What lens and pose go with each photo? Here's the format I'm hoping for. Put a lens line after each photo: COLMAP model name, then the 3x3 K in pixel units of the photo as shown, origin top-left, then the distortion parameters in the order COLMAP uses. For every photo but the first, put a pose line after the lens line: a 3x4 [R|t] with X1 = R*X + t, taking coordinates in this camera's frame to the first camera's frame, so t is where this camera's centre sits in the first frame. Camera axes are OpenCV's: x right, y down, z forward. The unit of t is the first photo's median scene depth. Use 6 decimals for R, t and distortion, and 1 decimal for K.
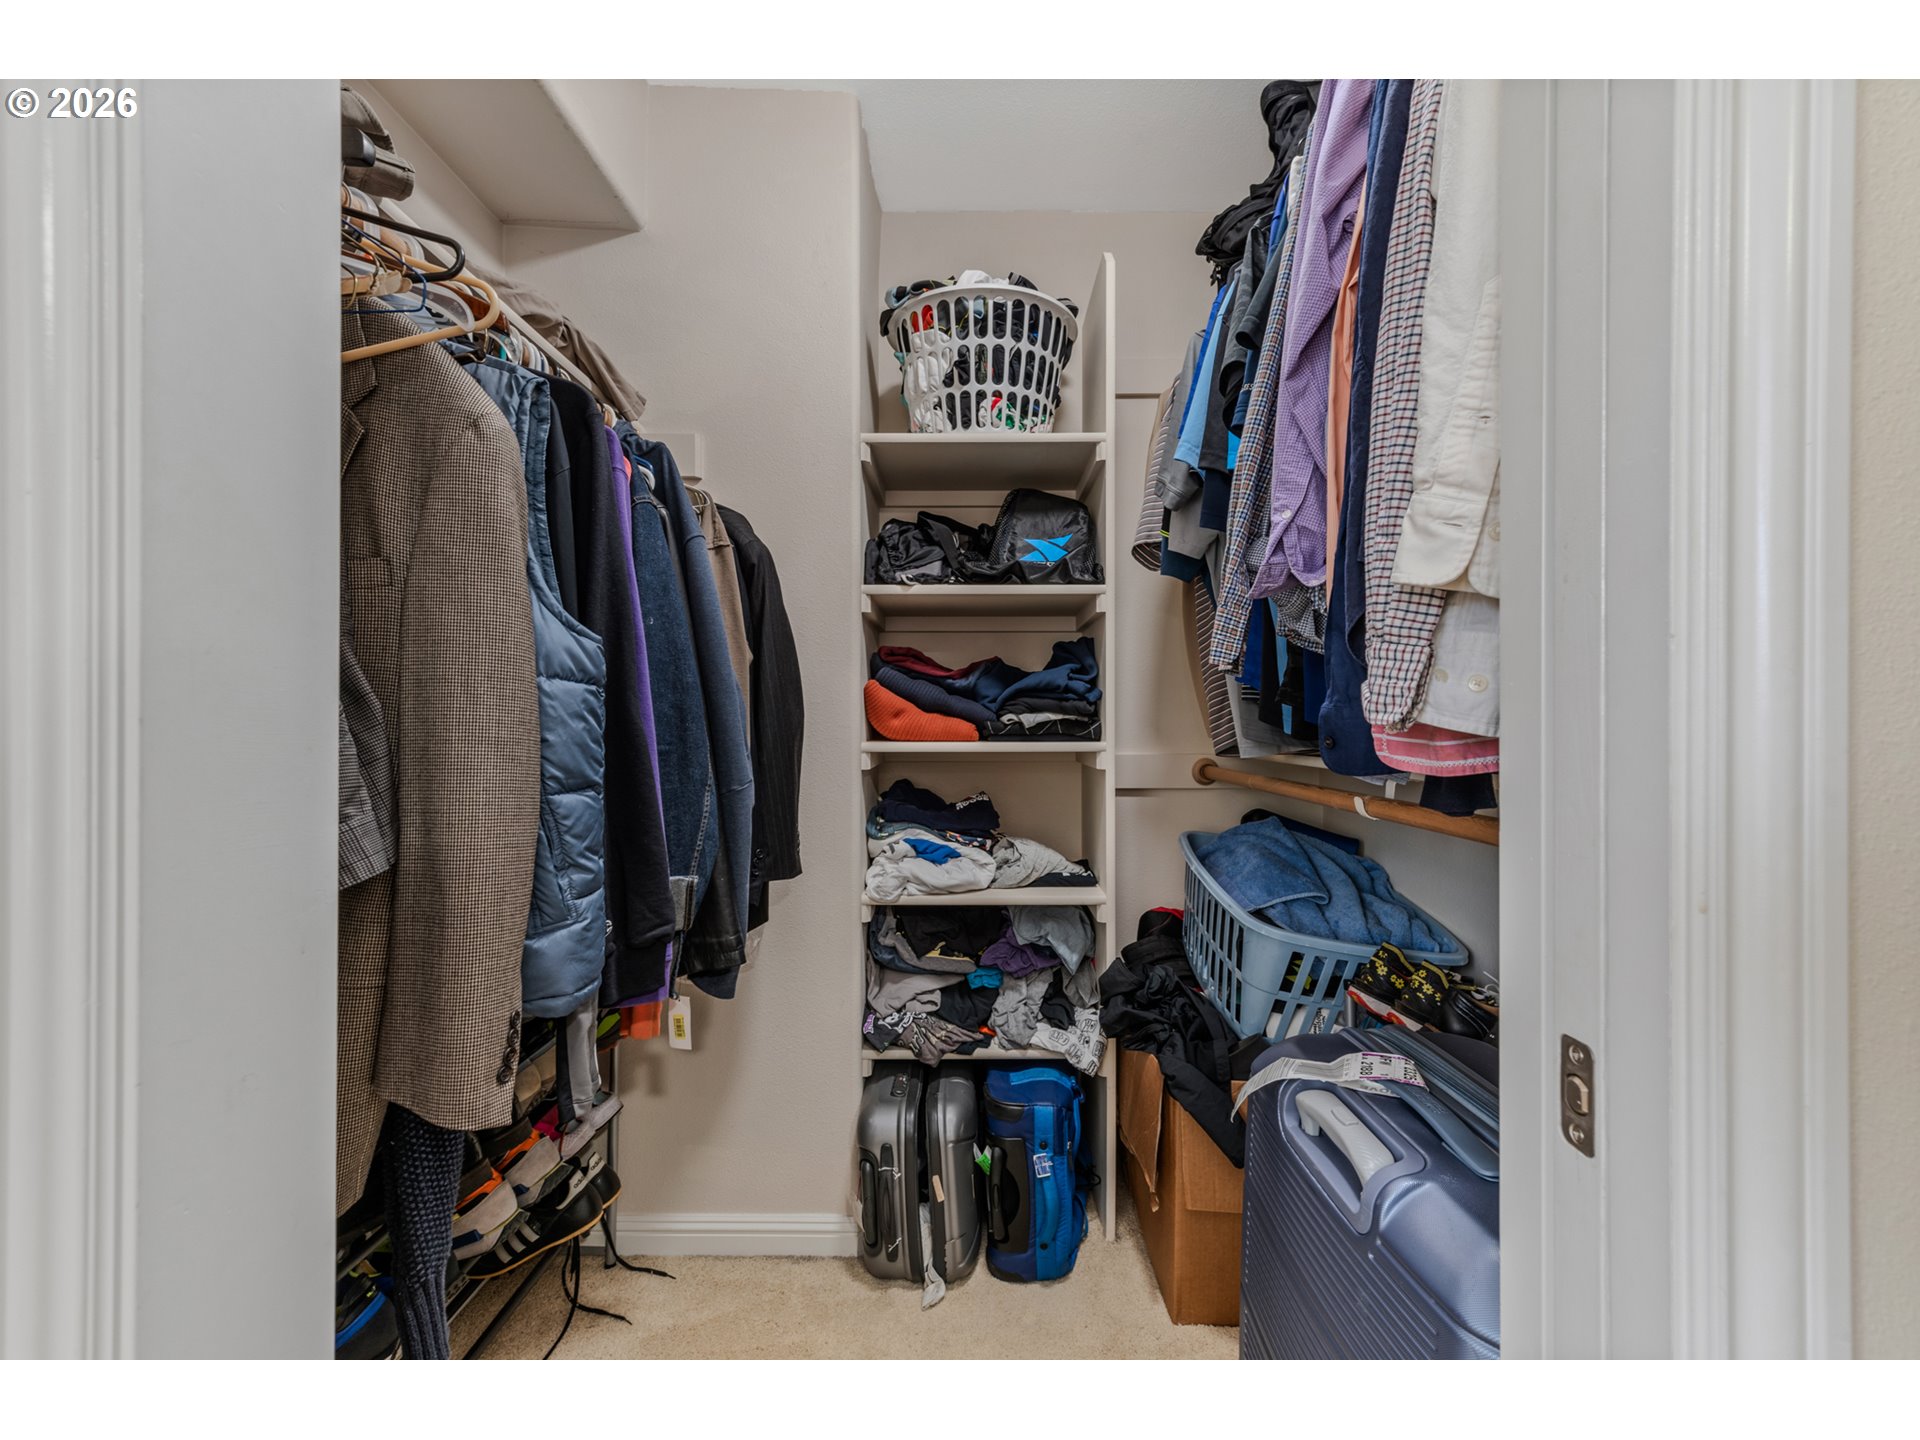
lens RADIAL K [[829.0, 0, 967.0], [0, 829.0, 723.6], [0, 0, 1]] dist [0.007729, -0.000677]
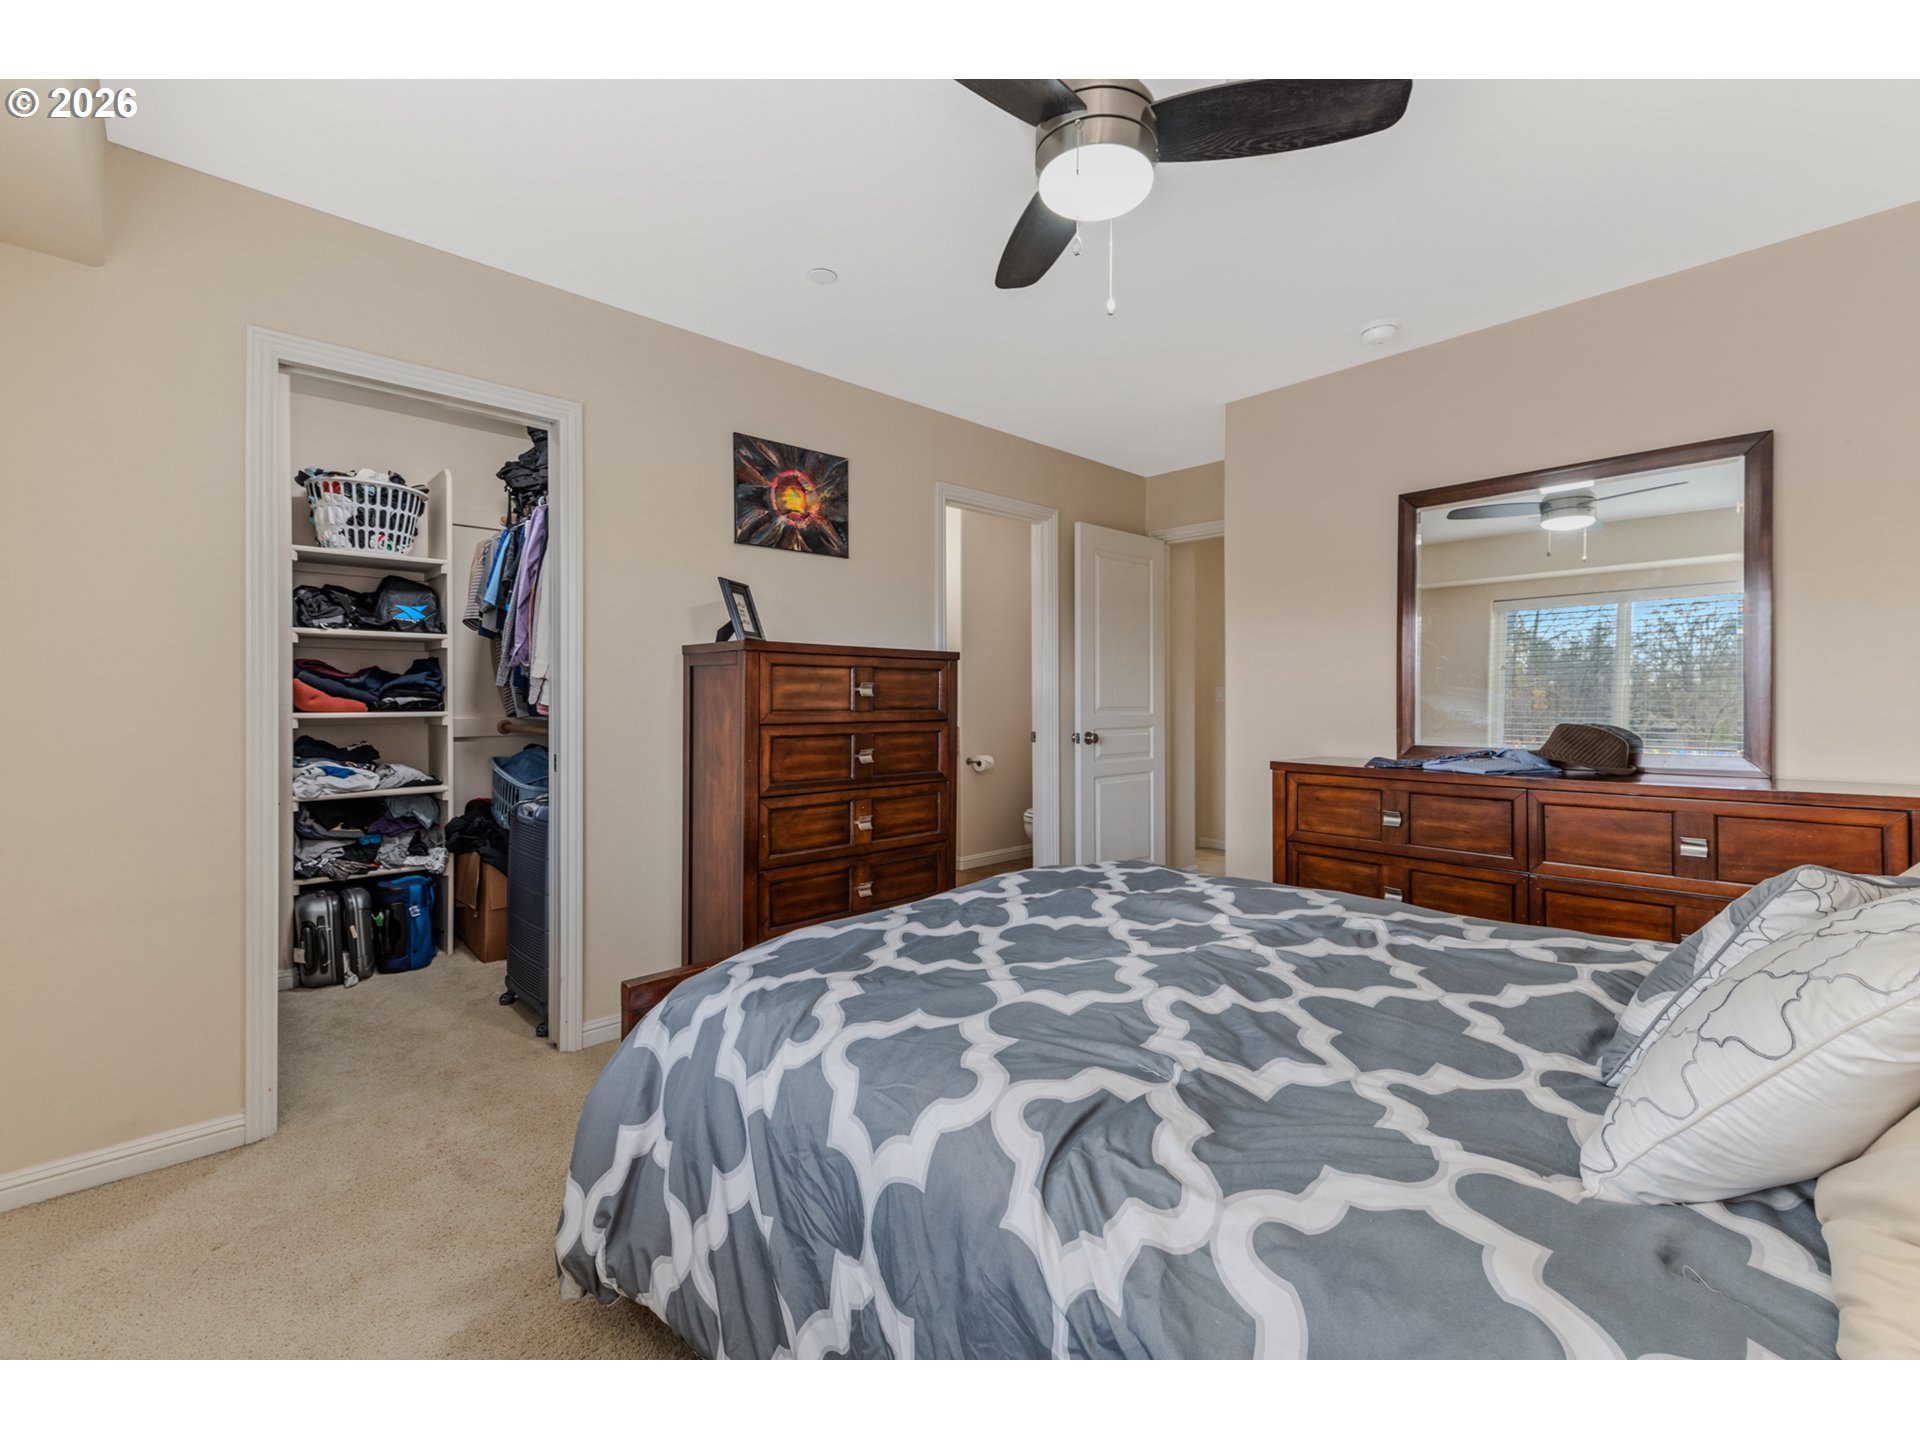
lens RADIAL K [[829.0, 0, 974.9], [0, 829.0, 701.6], [0, 0, 1]] dist [0.007729, -0.000677]
pose [[0.718775, -0.004241, 0.695229, -0.318036], [-0.000955, 0.999974, 0.007087, -0.017449], [-0.695242, -0.005758, 0.718753, -1.353501]]
